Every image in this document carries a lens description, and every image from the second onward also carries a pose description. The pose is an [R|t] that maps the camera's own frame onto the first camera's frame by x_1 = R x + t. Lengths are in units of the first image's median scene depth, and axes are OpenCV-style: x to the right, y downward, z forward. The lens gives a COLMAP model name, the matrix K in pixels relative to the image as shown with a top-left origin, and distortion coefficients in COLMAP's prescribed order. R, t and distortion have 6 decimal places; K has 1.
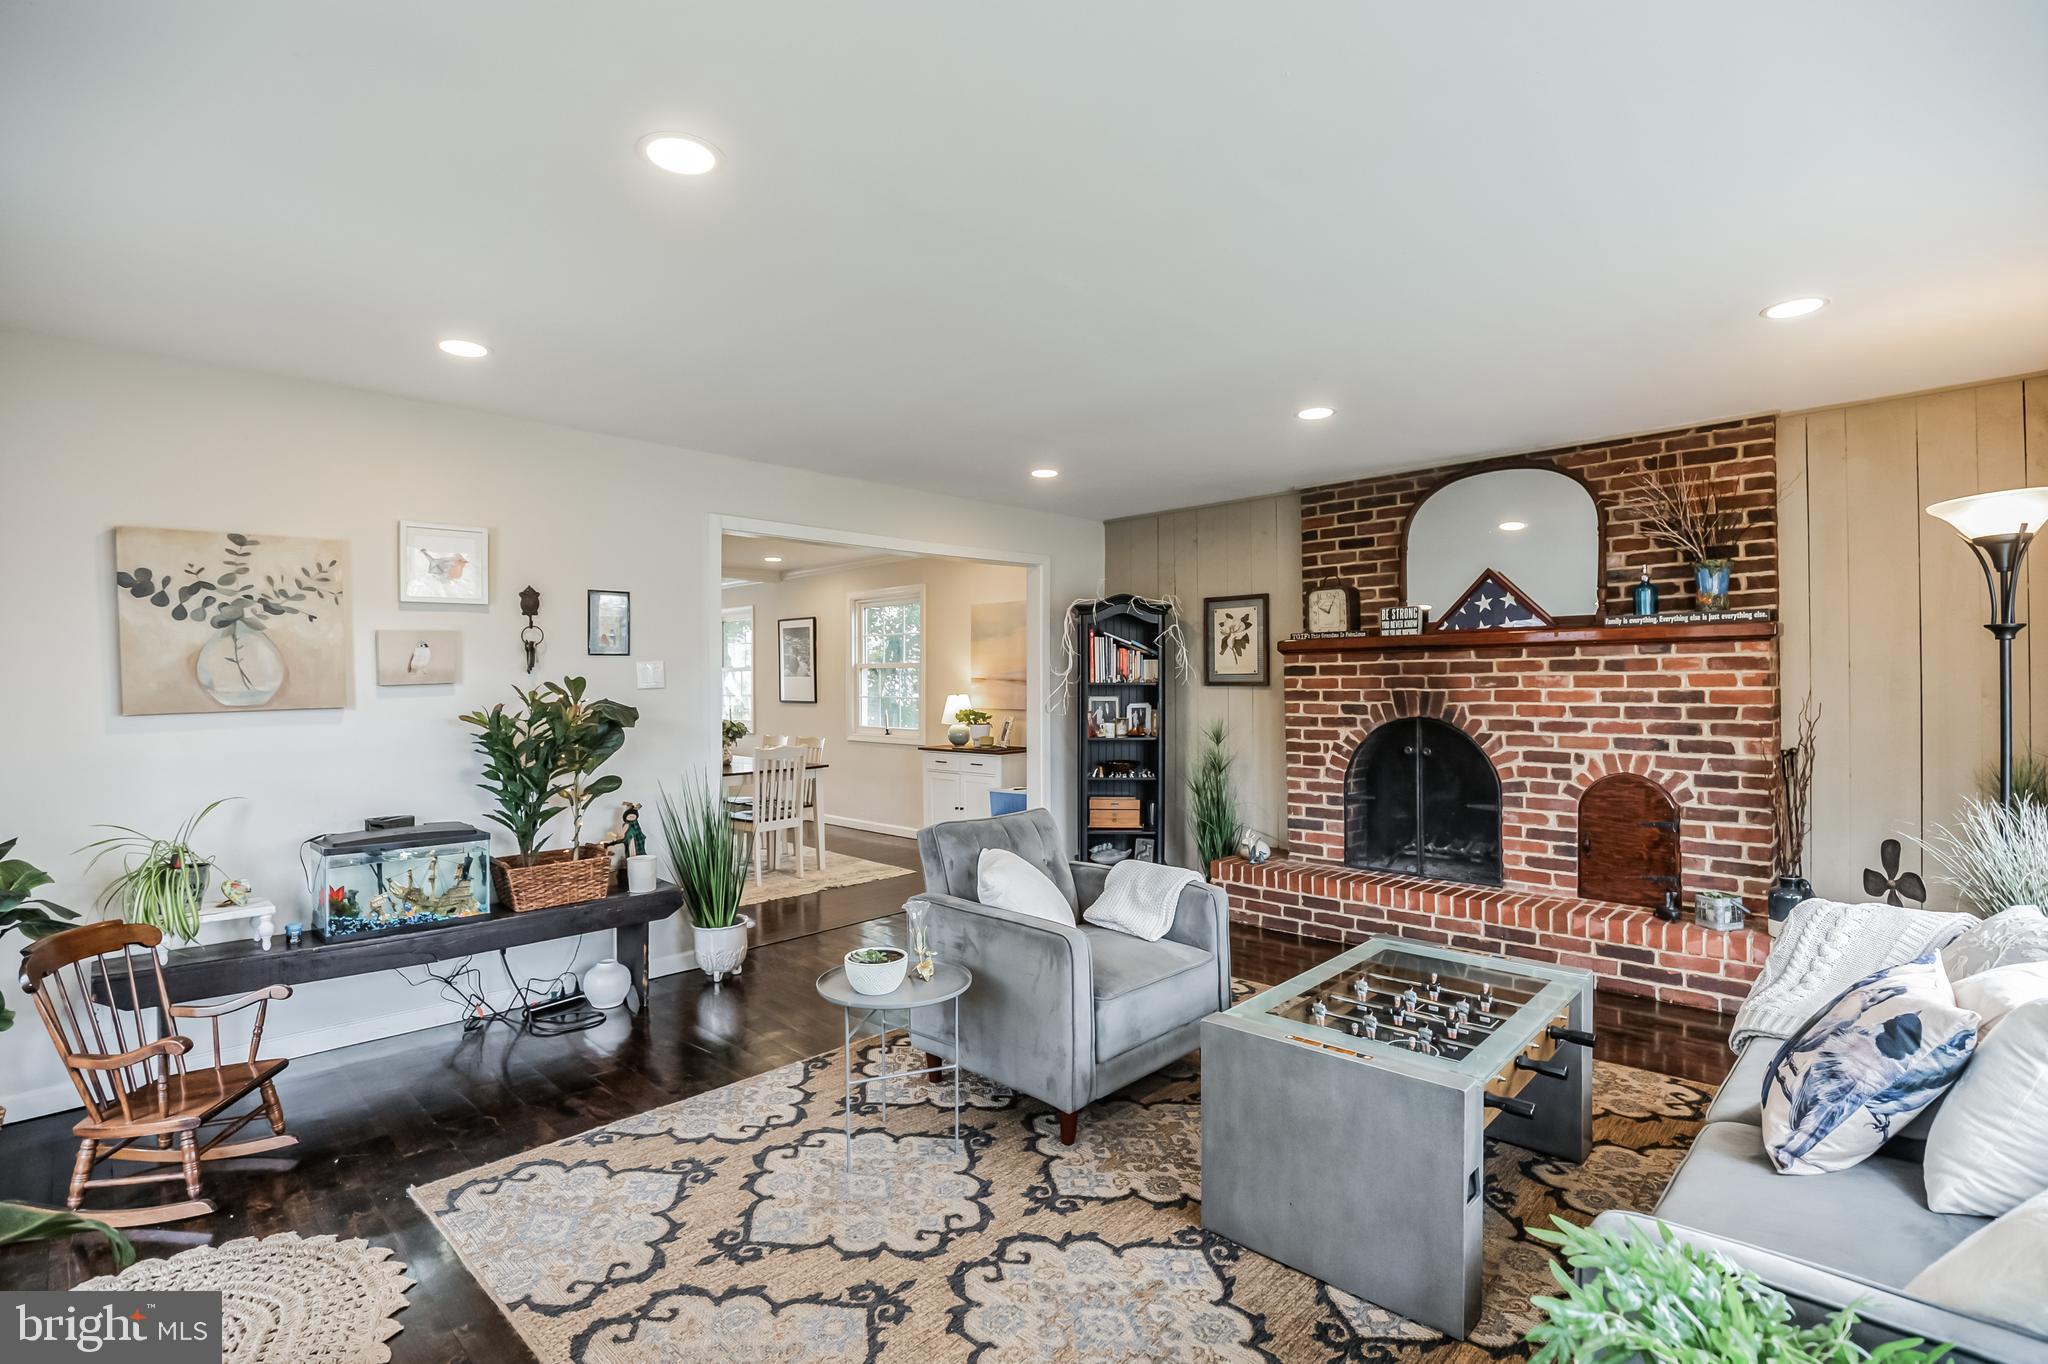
lens RADIAL K [[954.6, 0, 1028.5], [0, 954.6, 672.6], [0, 0, 1]] dist [-0.032668, -0.000003]
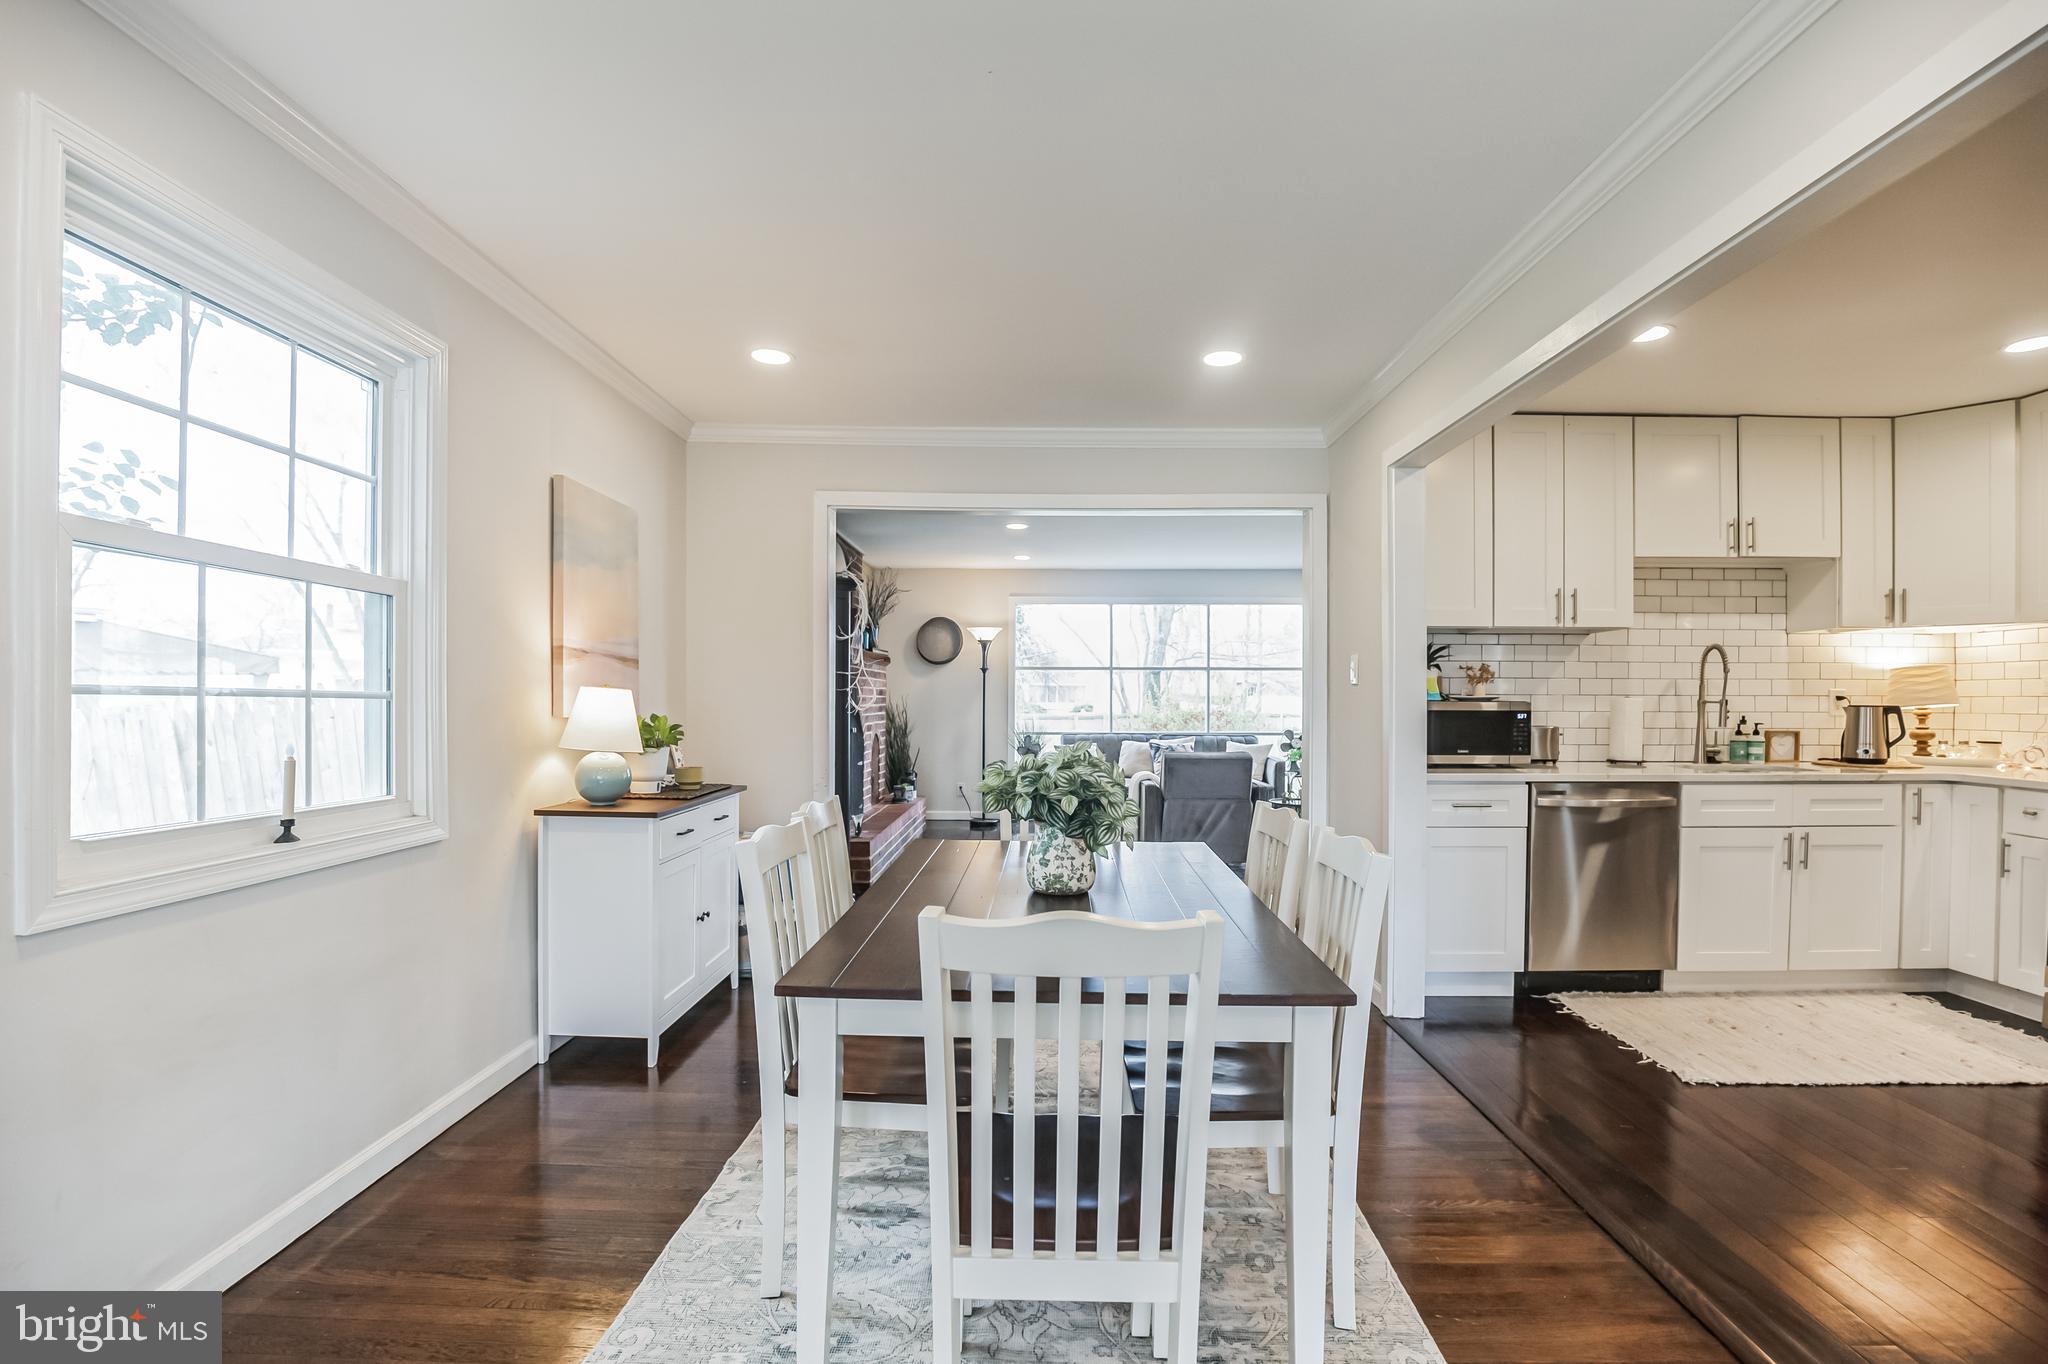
lens RADIAL K [[957.1, 0, 1031.0], [0, 957.1, 711.7], [0, 0, 1]] dist [-0.049797, 0.012478]
pose [[-0.690935, -0.004155, 0.722905, -0.799177], [-0.004799, 0.999988, 0.001162, 0.051766], [-0.722901, -0.002666, -0.690946, 1.791777]]
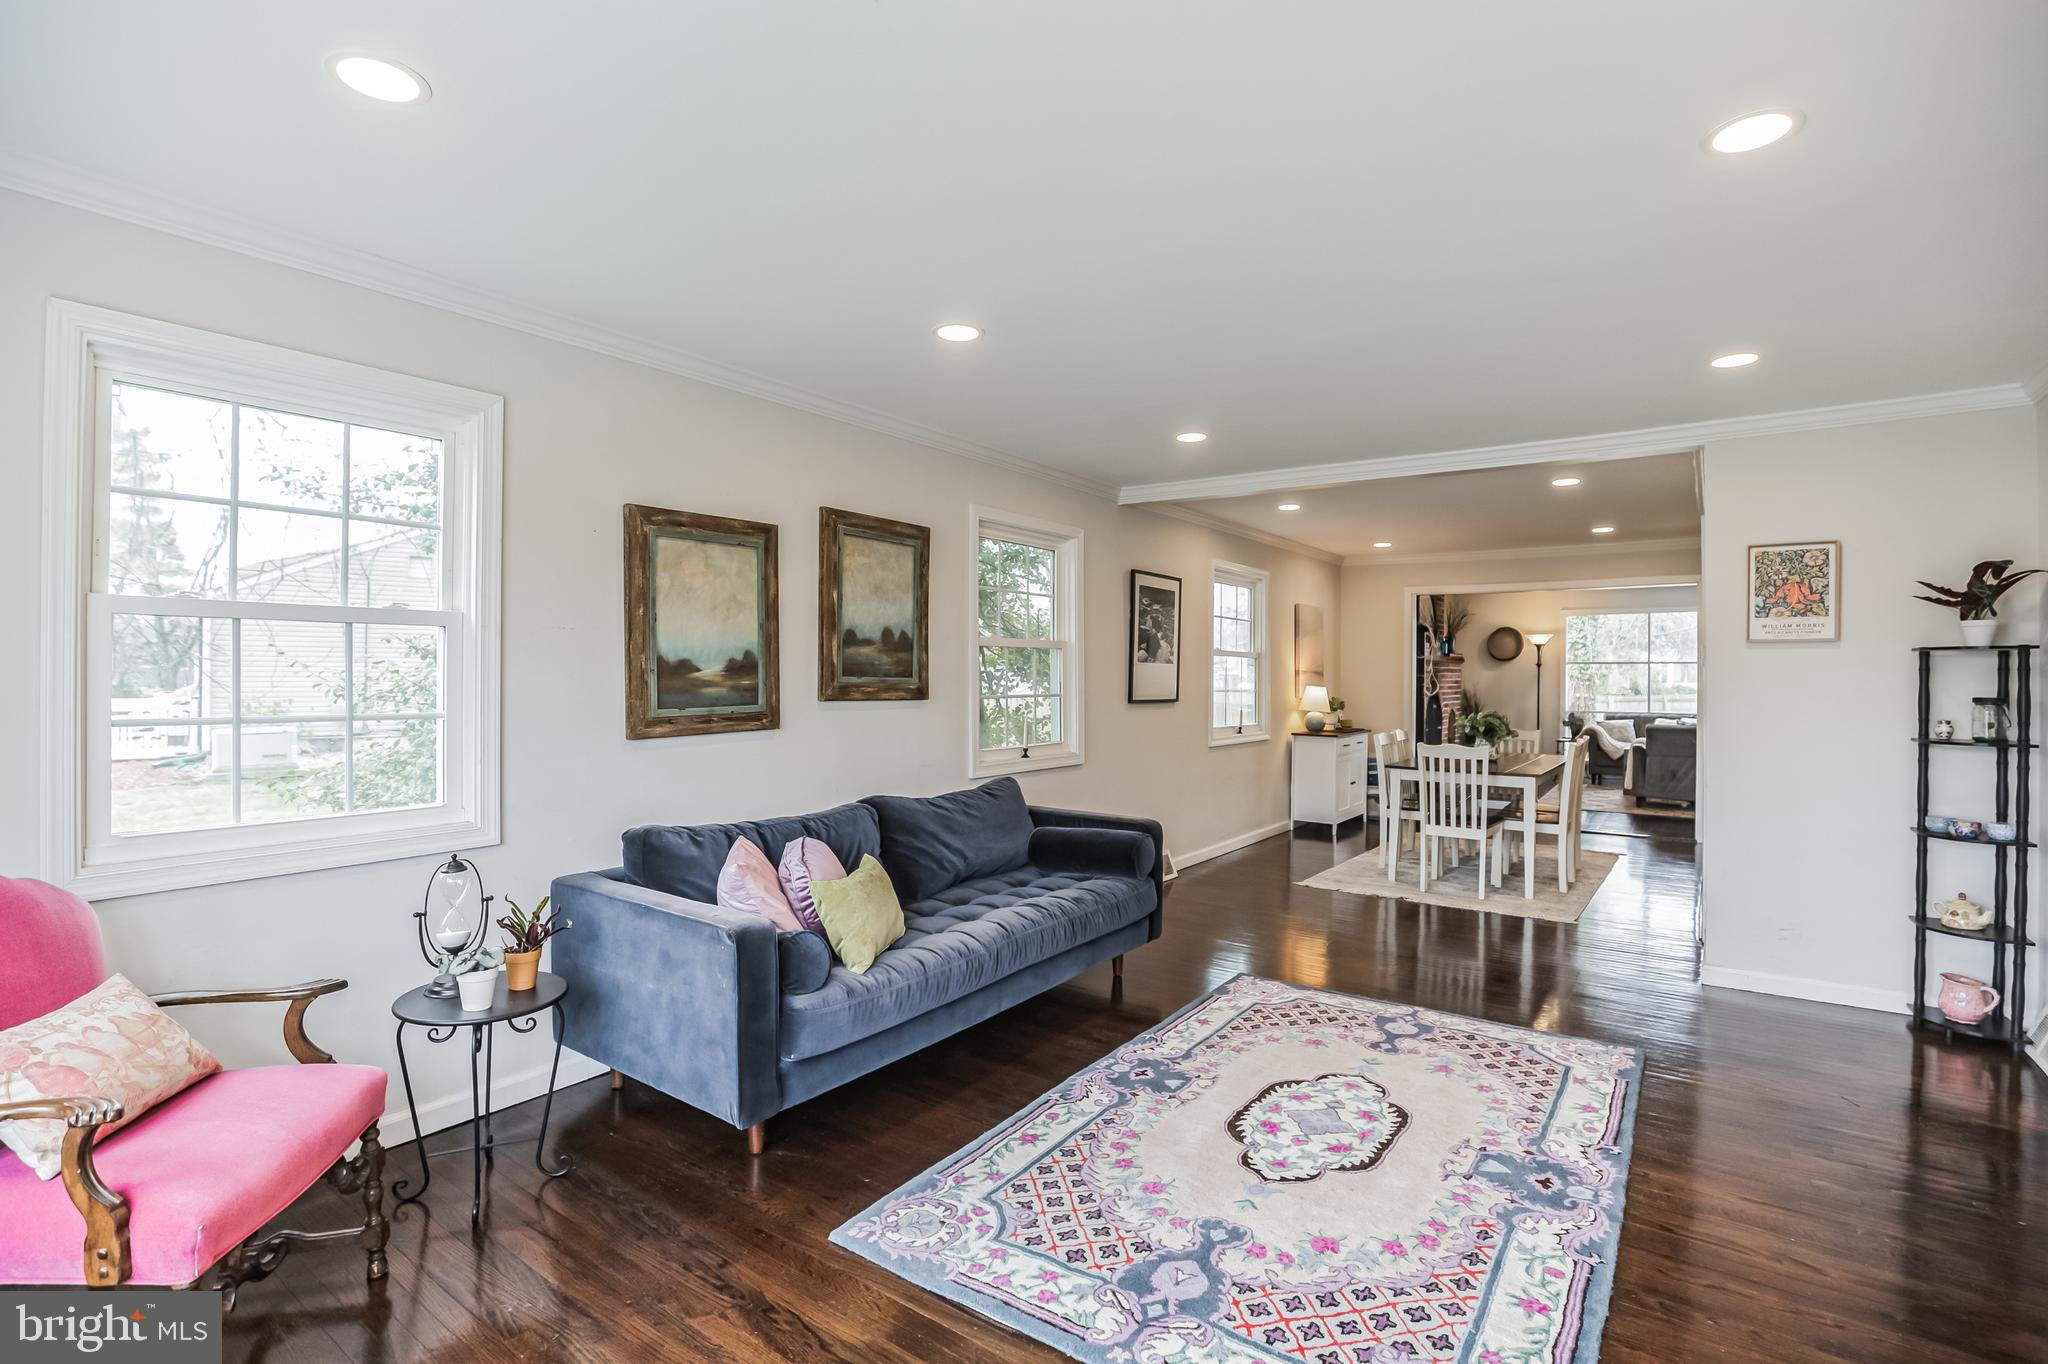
lens RADIAL K [[965.5, 0, 1031.0], [0, 965.5, 677.1], [0, 0, 1]] dist [-0.029910, 0.000257]
pose [[-0.148707, 0.004780, 0.988870, -1.726137], [-0.011325, 0.999915, -0.006536, 0.037730], [-0.988816, -0.012171, -0.148640, 2.301795]]
